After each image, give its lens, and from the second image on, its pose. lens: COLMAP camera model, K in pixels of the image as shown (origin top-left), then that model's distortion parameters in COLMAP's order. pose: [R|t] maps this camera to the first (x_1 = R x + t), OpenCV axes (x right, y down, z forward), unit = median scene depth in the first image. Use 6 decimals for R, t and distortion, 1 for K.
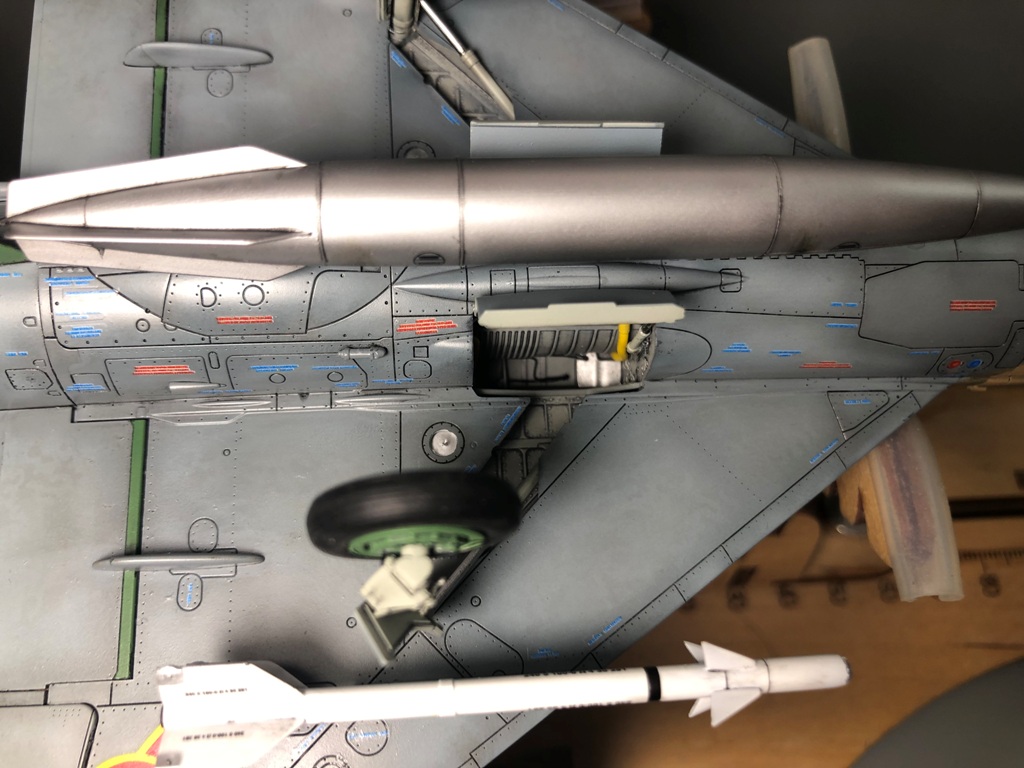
lens RADIAL K [[877.4, 0, 506.5], [0, 877.4, 380.6], [0, 0, 1]] dist [-0.035772, 0.000989]
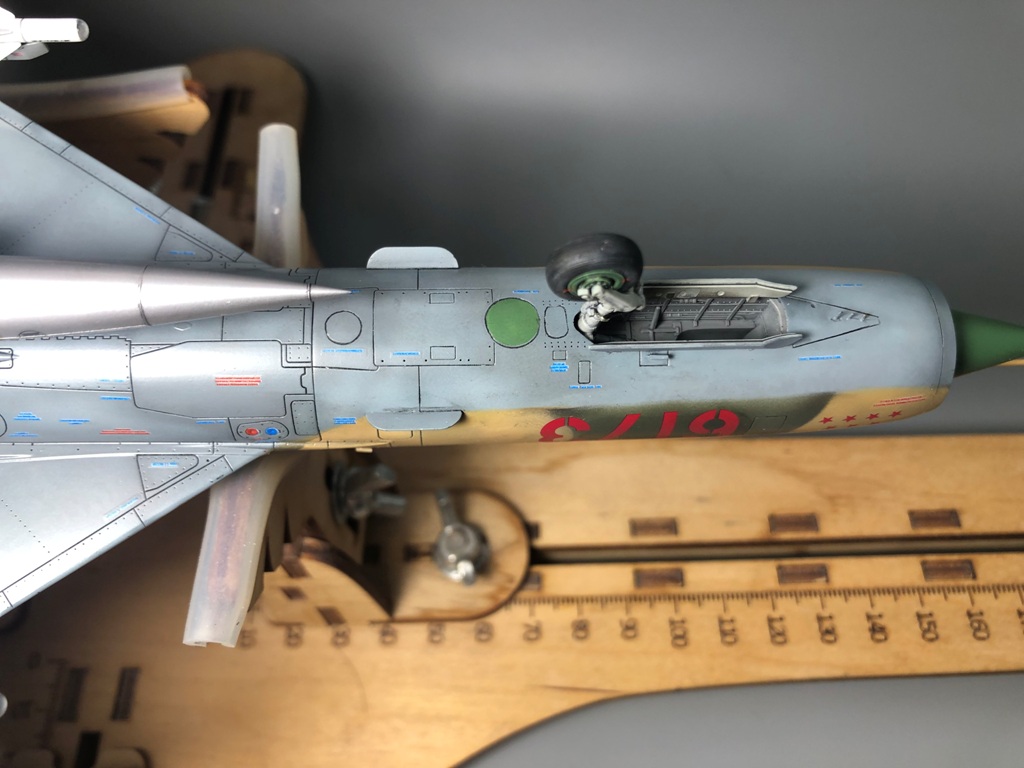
lens RADIAL K [[870.0, 0, 507.3], [0, 870.0, 384.0], [0, 0, 1]] dist [0.018339, -0.081118]
pose [[0.999330, 0.009776, -0.035280, 0.971985], [-0.010690, 0.999610, -0.025810, -0.060465], [0.035014, 0.026170, 0.999044, -0.109926]]
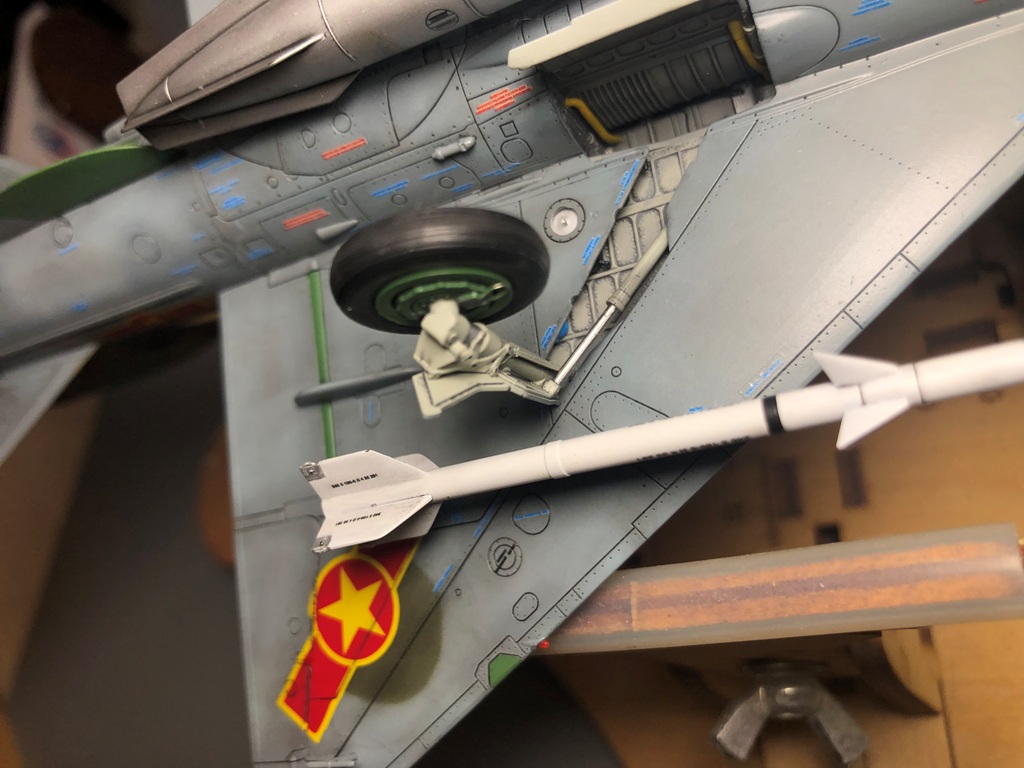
lens RADIAL K [[877.4, 0, 506.5], [0, 877.4, 380.6], [0, 0, 1]] dist [-0.035772, 0.000989]
pose [[0.856996, -0.179003, -0.483235, 0.315474], [0.235001, 0.970302, 0.057339, 0.180118], [0.458620, -0.162700, 0.873611, 0.120099]]
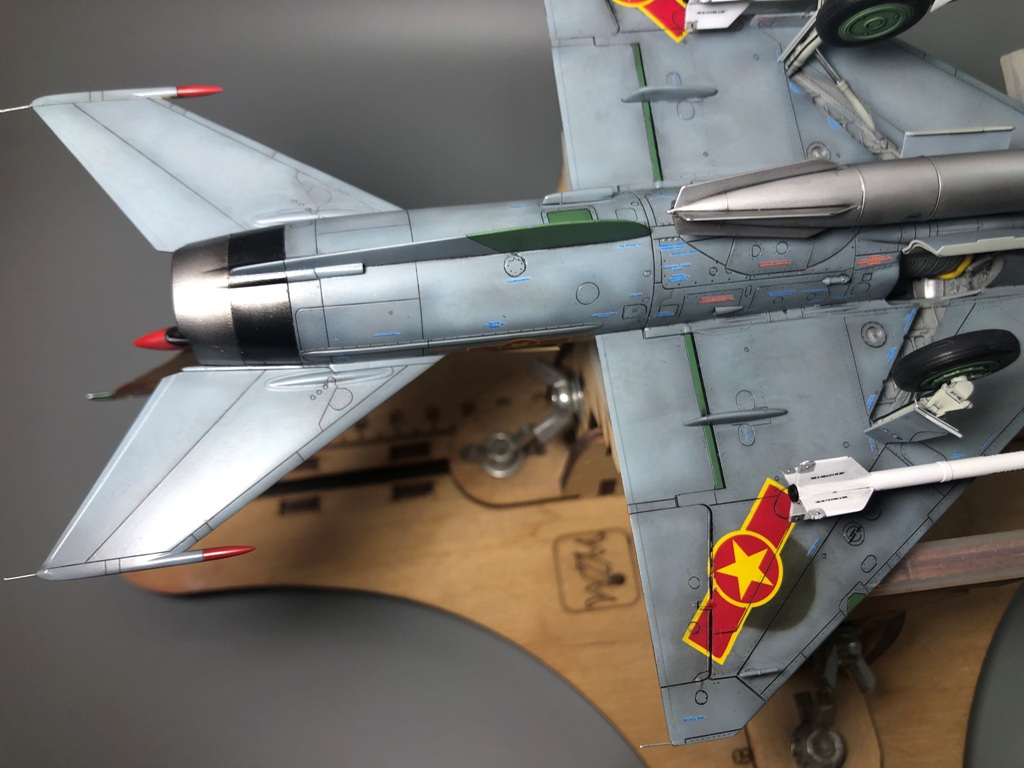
lens RADIAL K [[870.0, 0, 507.3], [0, 870.0, 384.0], [0, 0, 1]] dist [0.018339, -0.081118]
pose [[0.995532, -0.077583, 0.053828, -0.865824], [0.075010, 0.996013, 0.048284, 0.036147], [-0.057359, -0.044031, 0.997382, -0.572923]]
